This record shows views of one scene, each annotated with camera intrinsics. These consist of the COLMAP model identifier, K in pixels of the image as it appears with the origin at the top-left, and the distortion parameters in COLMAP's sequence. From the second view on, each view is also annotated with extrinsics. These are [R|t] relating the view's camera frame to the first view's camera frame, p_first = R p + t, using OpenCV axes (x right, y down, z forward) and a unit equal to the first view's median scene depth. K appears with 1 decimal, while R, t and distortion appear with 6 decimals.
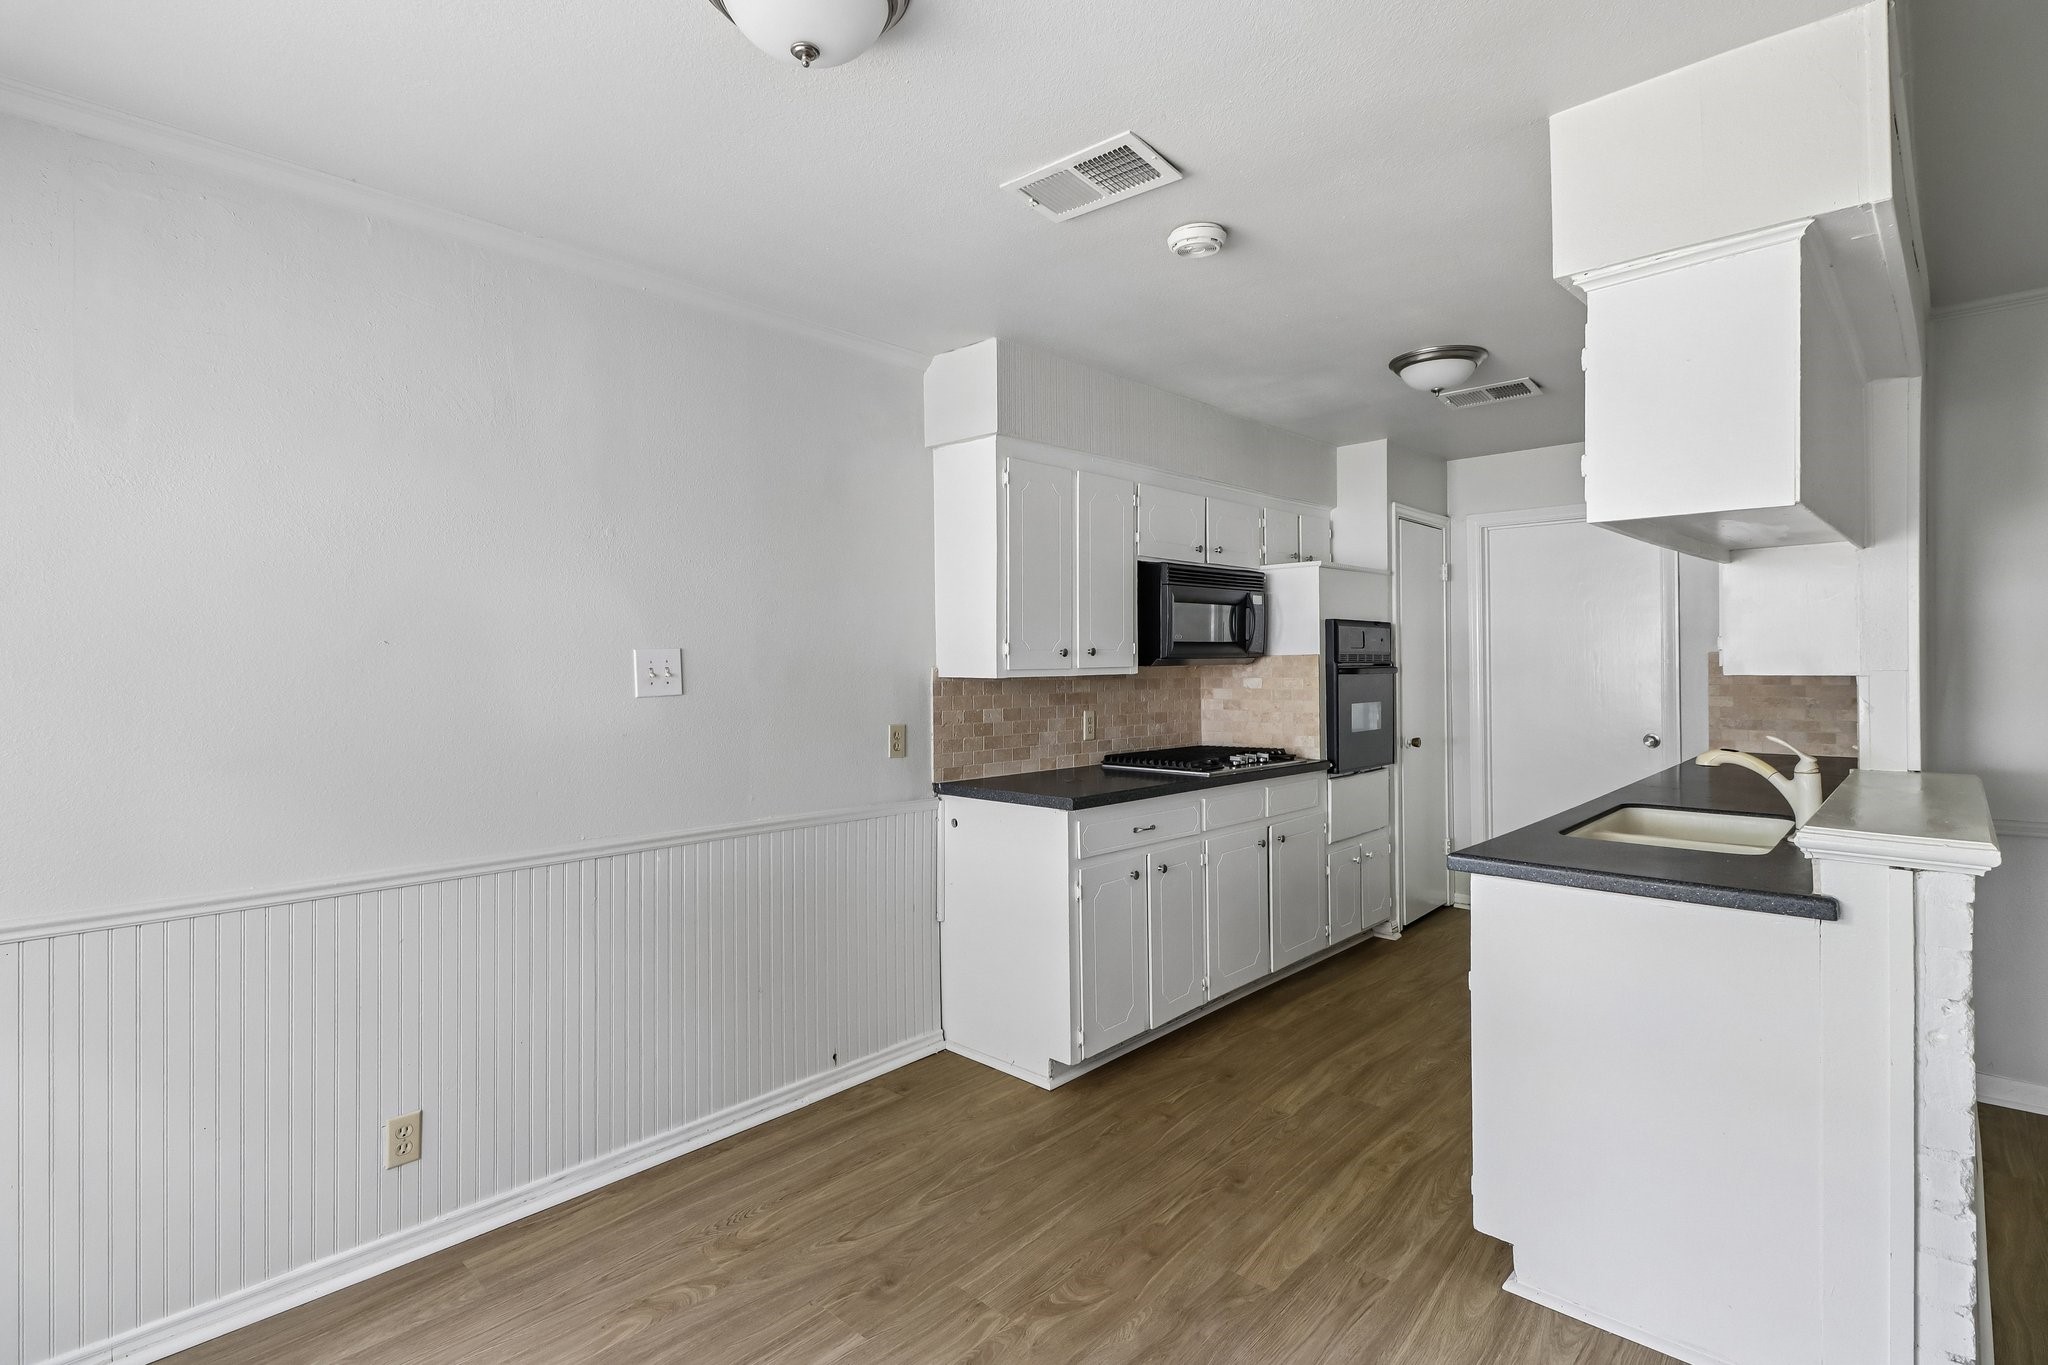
lens RADIAL K [[969.3, 0, 1012.4], [0, 969.3, 655.5], [0, 0, 1]] dist [0.019430, -0.013343]
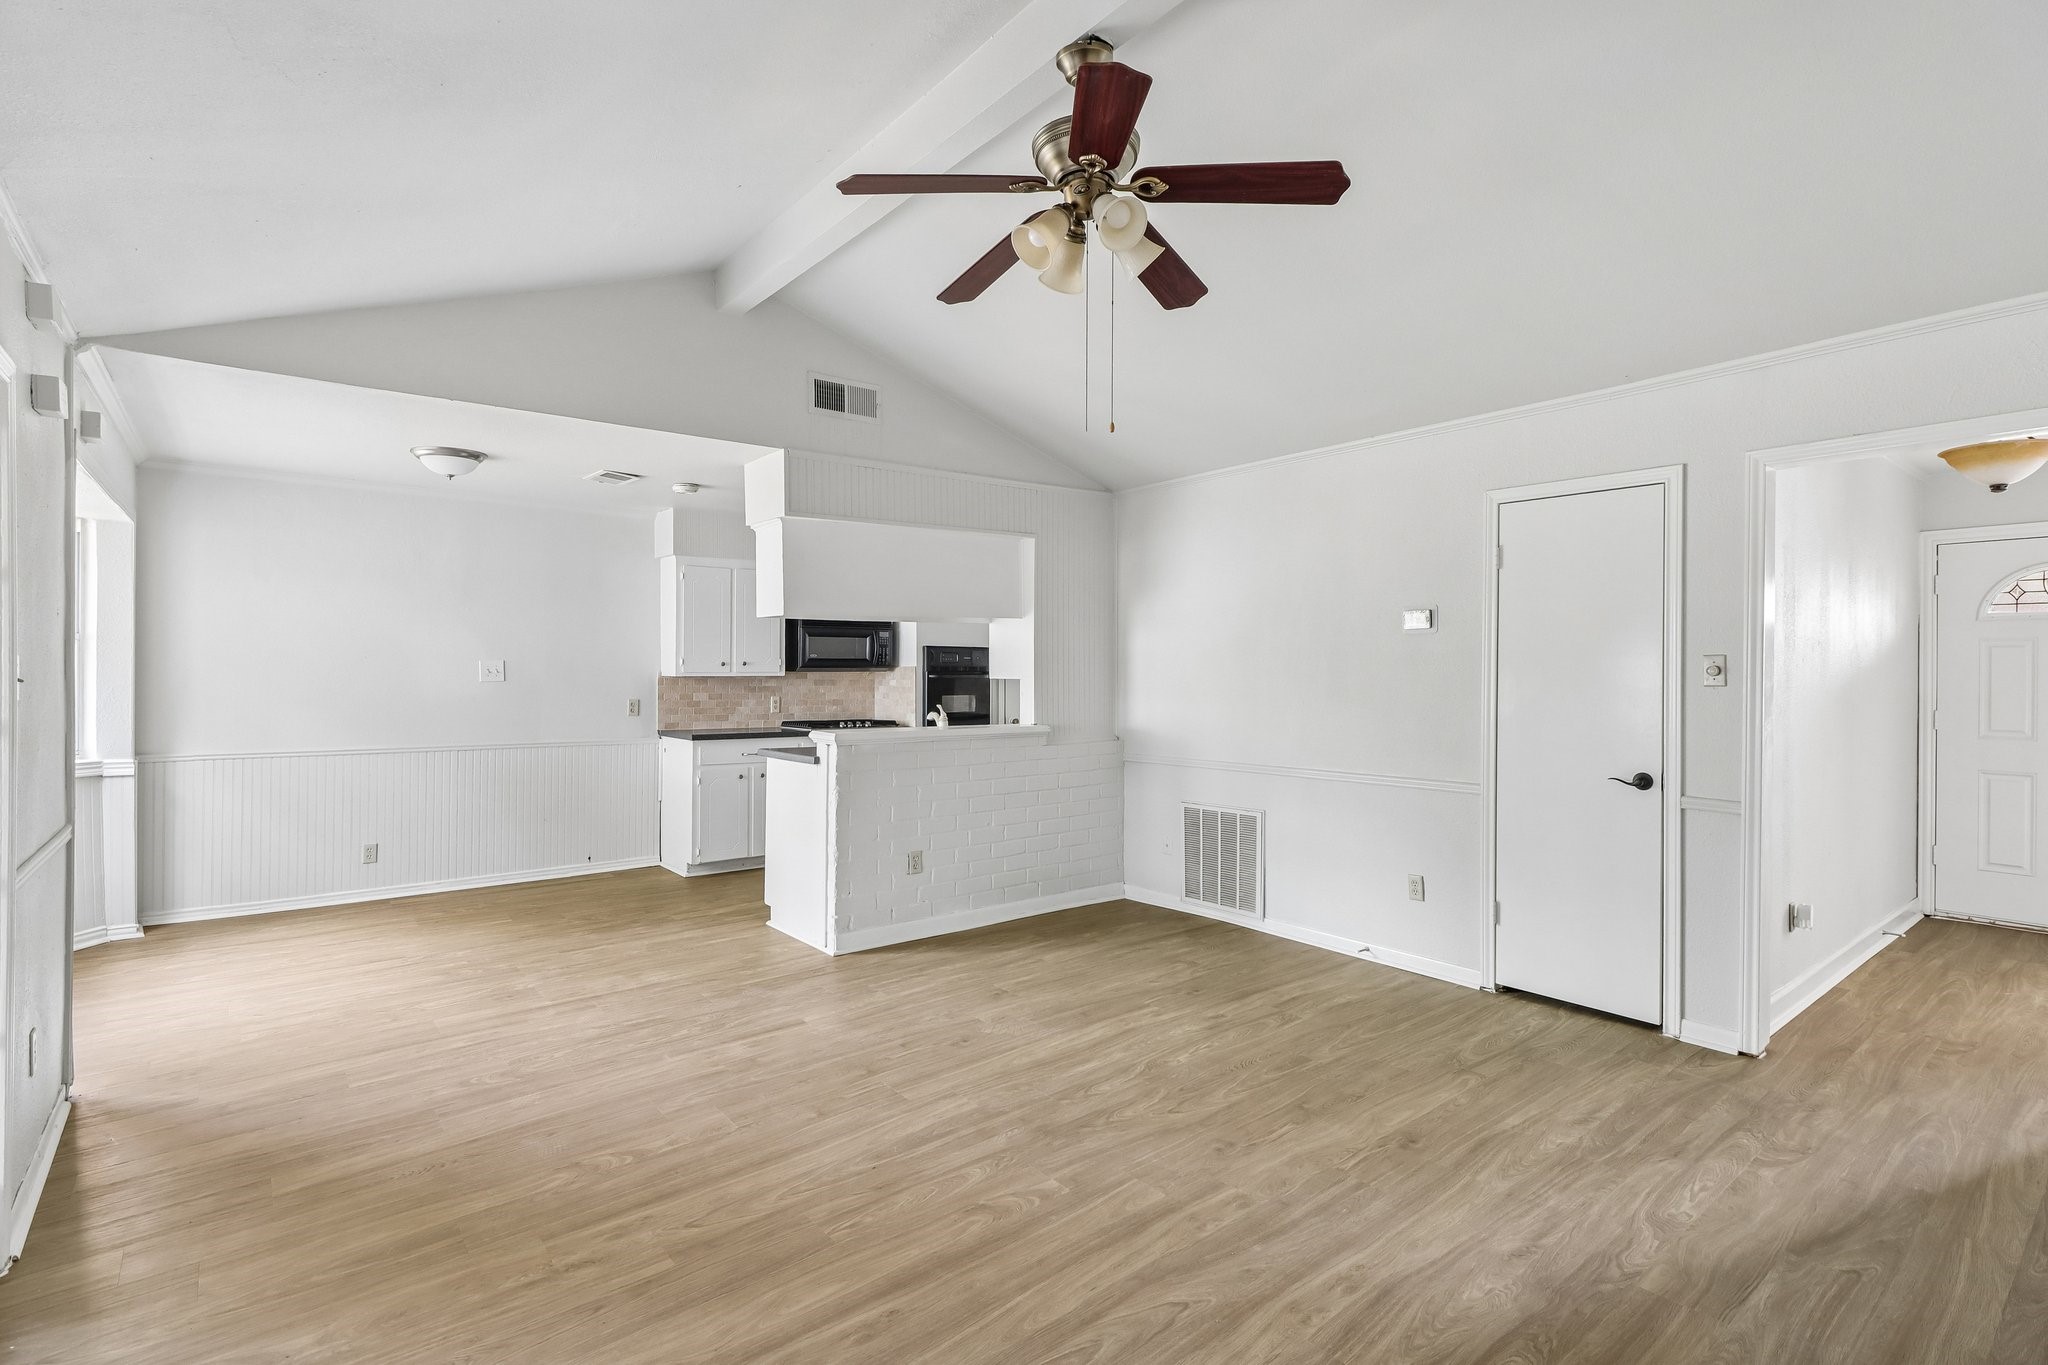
lens RADIAL K [[969.3, 0, 1035.0], [0, 969.3, 681.9], [0, 0, 1]] dist [0.019430, -0.013343]
pose [[0.989152, 0.011471, -0.146444, 0.856209], [-0.009044, 0.999811, 0.017227, -0.005378], [0.146614, -0.015716, 0.989069, -0.737366]]
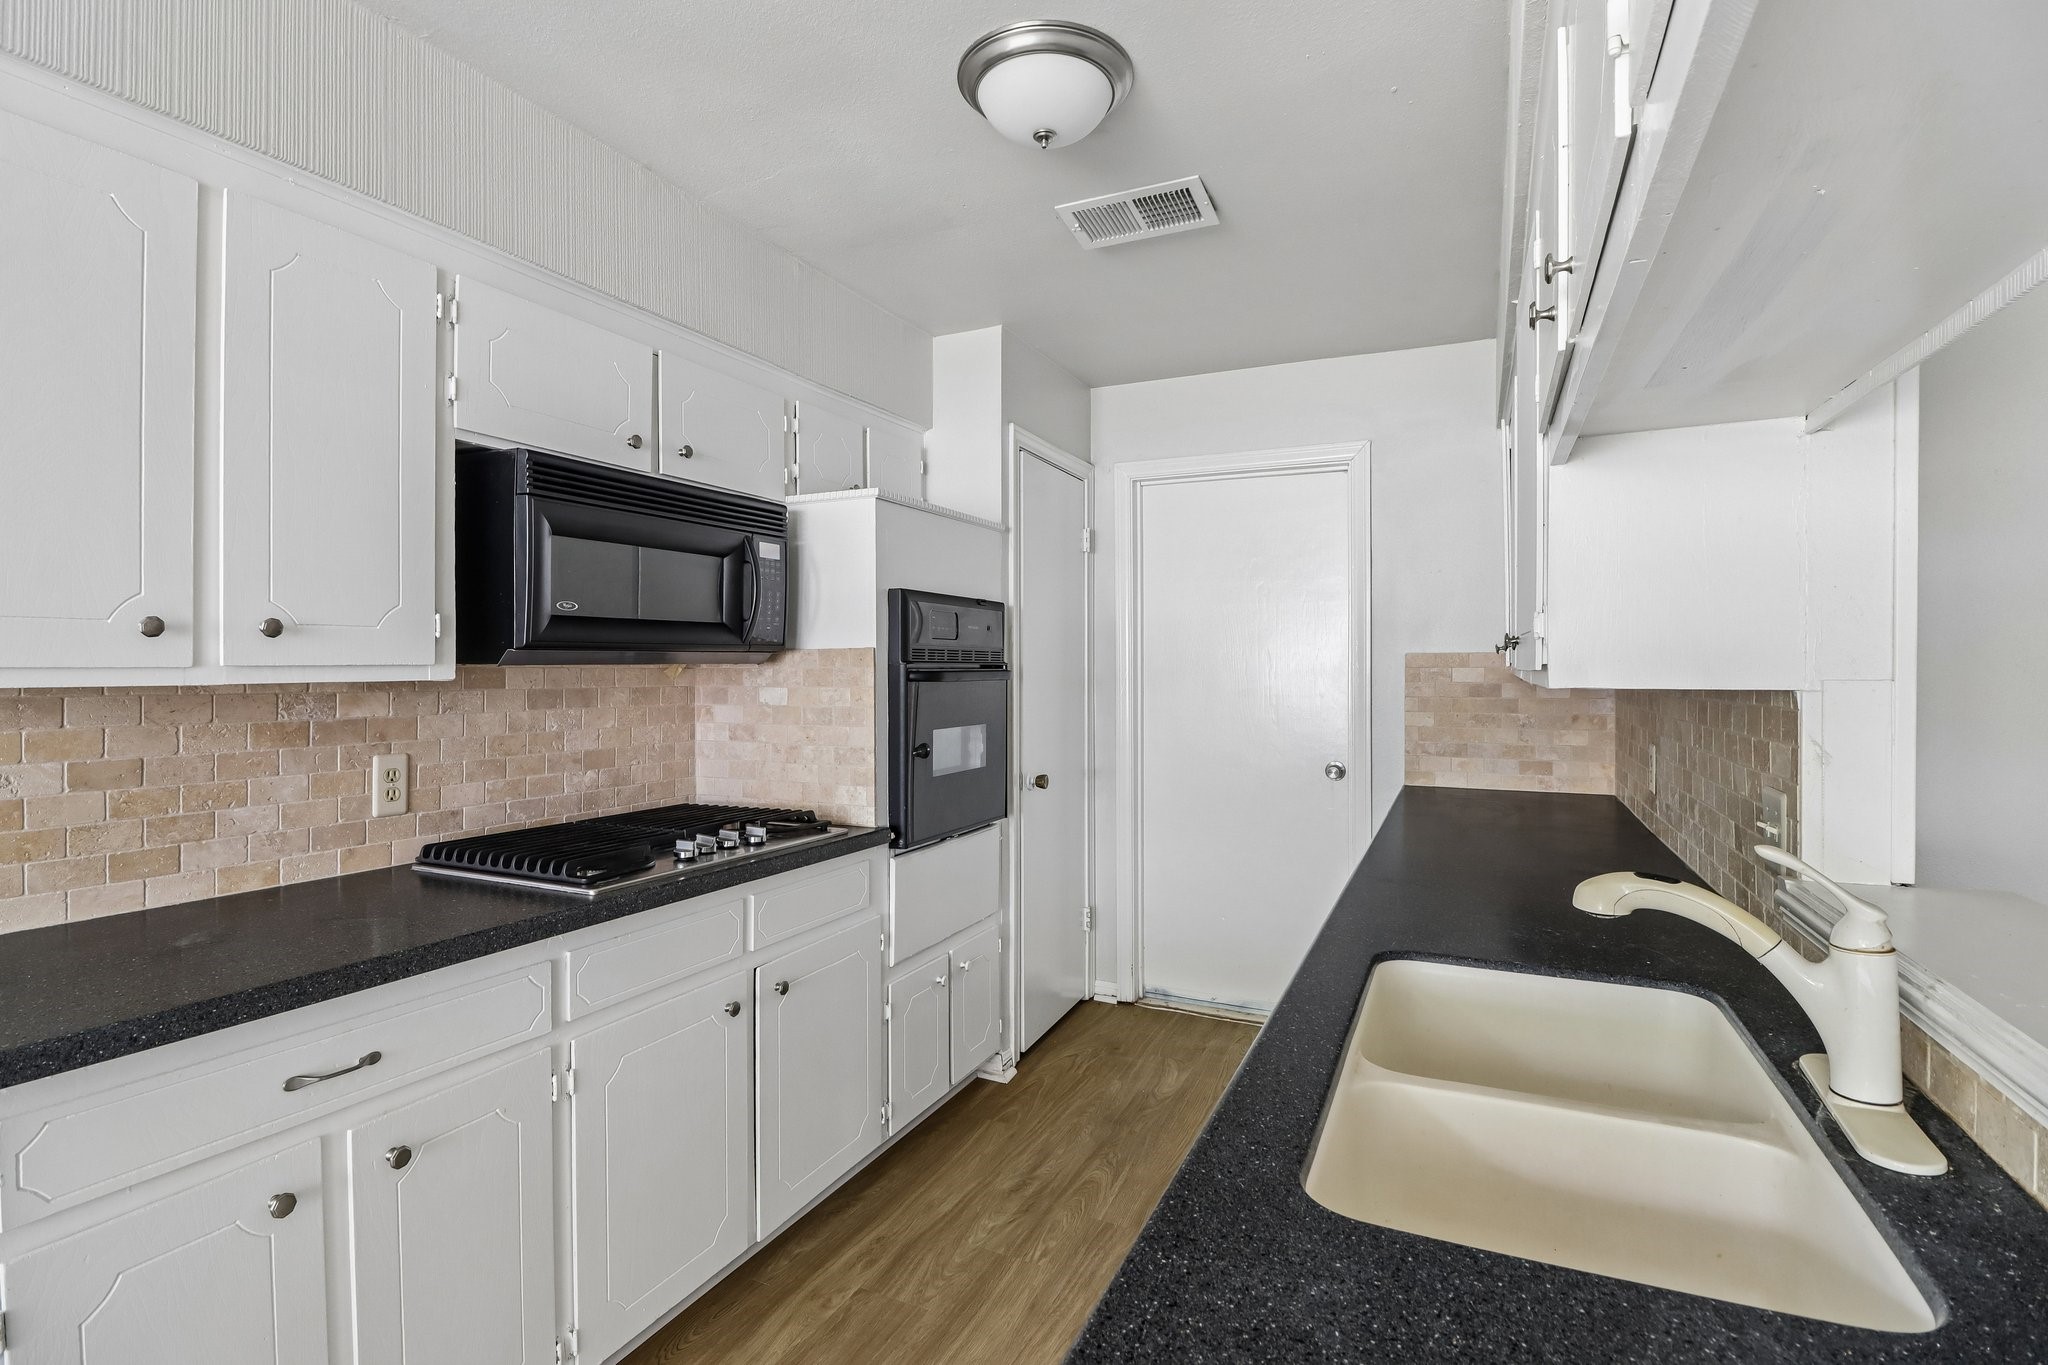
lens RADIAL K [[969.3, 0, 995.5], [0, 969.3, 659.8], [0, 0, 1]] dist [0.019430, -0.013343]
pose [[0.956117, 0.009547, 0.292829, 0.238698], [-0.009405, 0.999954, -0.001893, 0.007250], [-0.292834, -0.000945, 0.956163, 0.465049]]
